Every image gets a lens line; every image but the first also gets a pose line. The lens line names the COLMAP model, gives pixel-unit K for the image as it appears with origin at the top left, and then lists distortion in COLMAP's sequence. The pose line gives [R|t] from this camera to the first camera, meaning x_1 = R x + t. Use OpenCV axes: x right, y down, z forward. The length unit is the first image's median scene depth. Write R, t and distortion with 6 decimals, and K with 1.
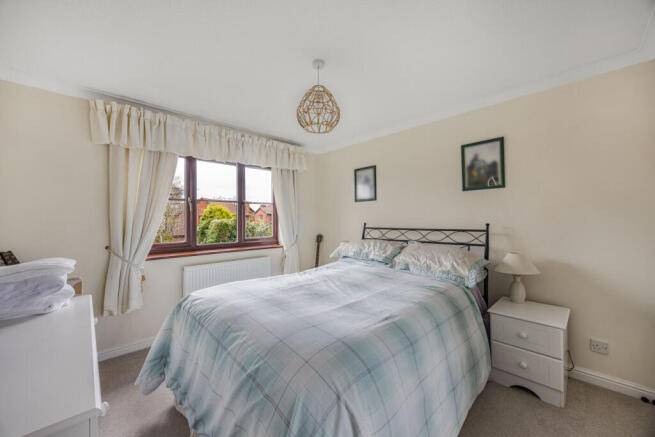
lens RADIAL K [[250.1, 0, 326.4], [0, 250.1, 217.7], [0, 0, 1]] dist [-0.000564, -0.000028]
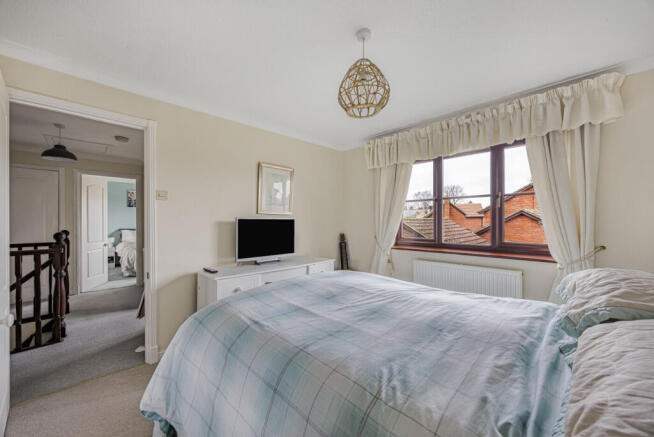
lens RADIAL K [[249.7, 0, 327.4], [0, 249.7, 218.5], [0, 0, 1]] dist [-0.000564, -0.000028]
pose [[0.015965, 0.001518, -0.999871, 0.649317], [0.013357, 0.999909, 0.001732, 0.003801], [0.999783, -0.013383, 0.015943, 0.682320]]
